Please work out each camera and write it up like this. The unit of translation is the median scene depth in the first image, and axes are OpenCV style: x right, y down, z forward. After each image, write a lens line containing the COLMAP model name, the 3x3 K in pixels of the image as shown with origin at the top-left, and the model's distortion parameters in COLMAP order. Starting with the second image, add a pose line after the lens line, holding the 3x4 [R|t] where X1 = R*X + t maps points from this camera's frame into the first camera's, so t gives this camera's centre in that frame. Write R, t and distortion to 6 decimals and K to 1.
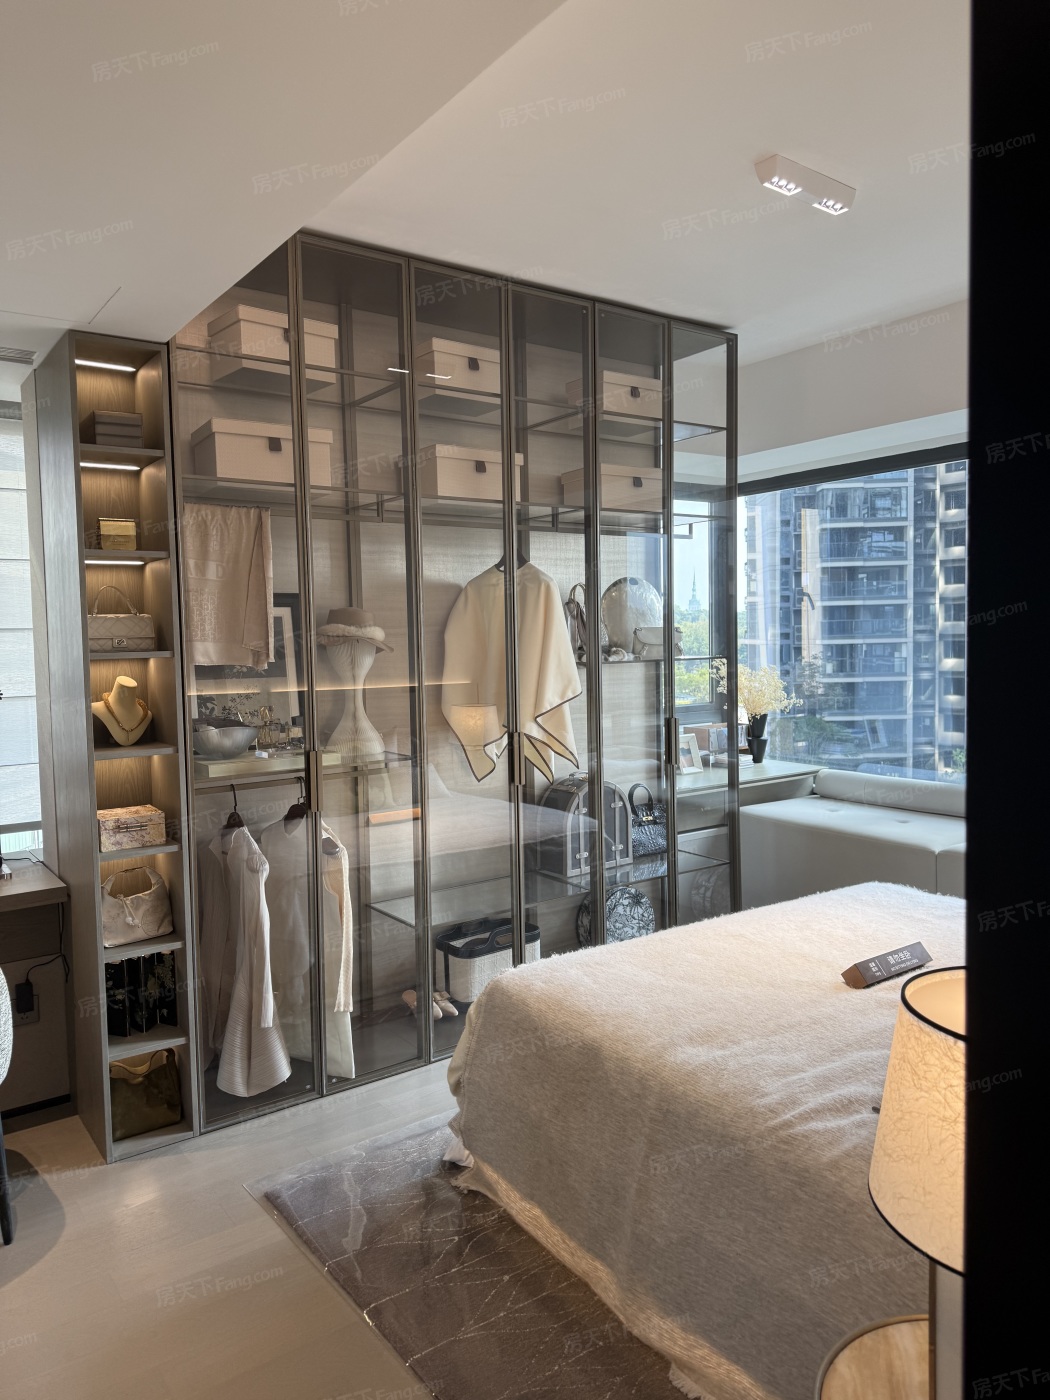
lens RADIAL K [[988.2, 0, 525.0], [0, 988.2, 700.0], [0, 0, 1]] dist [0.237464, -0.000657]
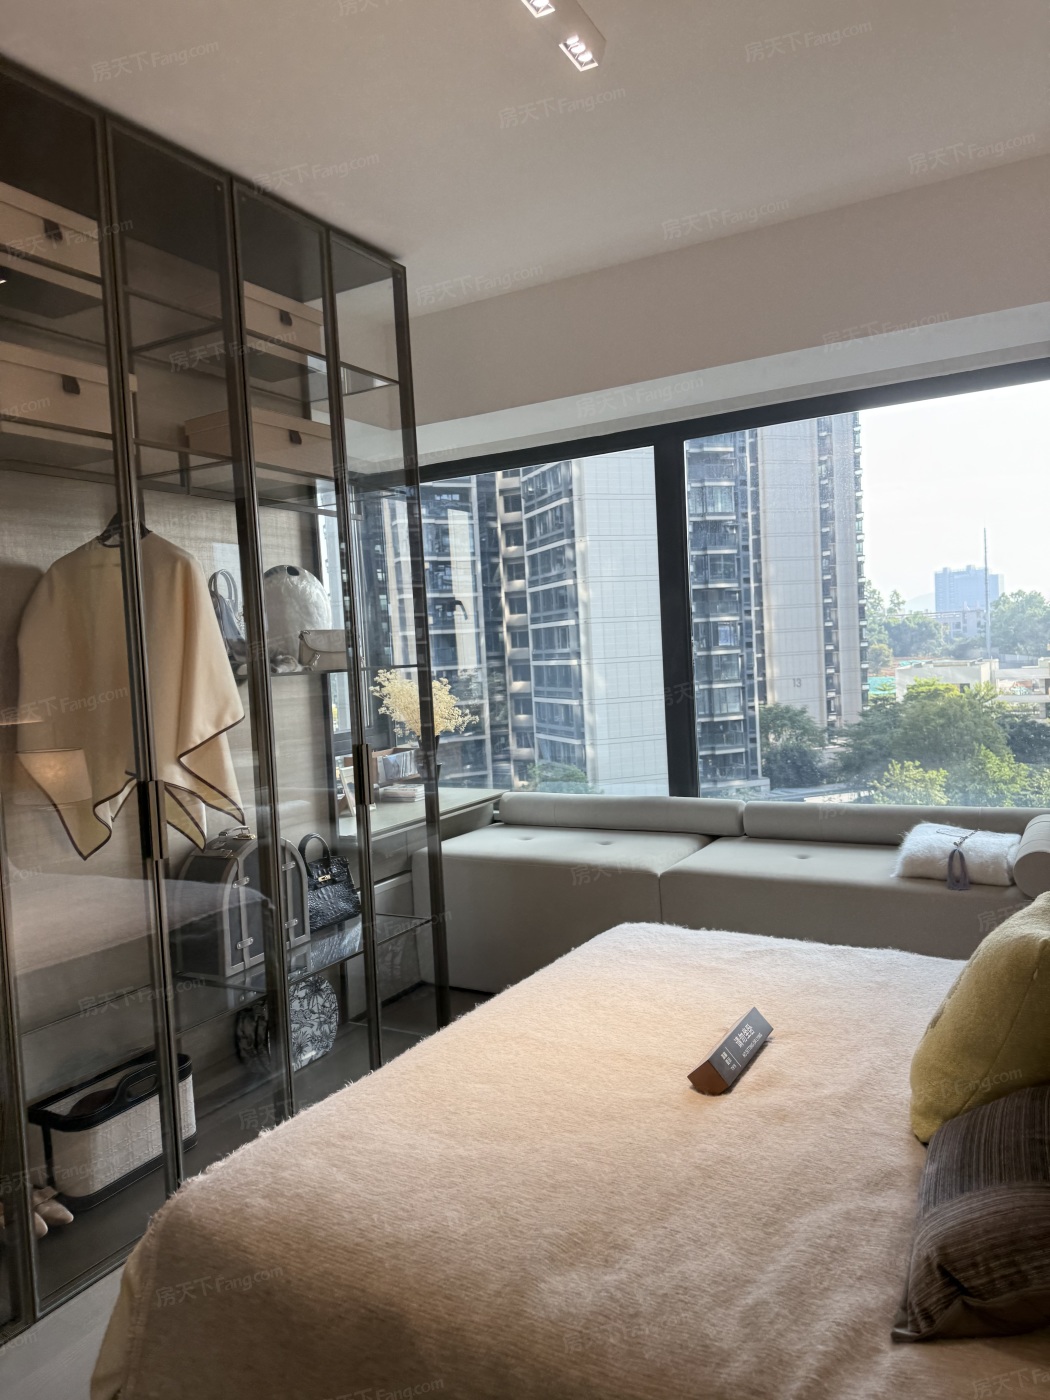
lens RADIAL K [[985.0, 0, 525.0], [0, 985.0, 700.0], [0, 0, 1]] dist [0.119464, -0.135536]
pose [[0.913354, -0.046567, 0.404495, -0.044578], [0.059753, 0.998012, -0.020027, 0.006167], [-0.402758, 0.042462, 0.914321, 0.249668]]
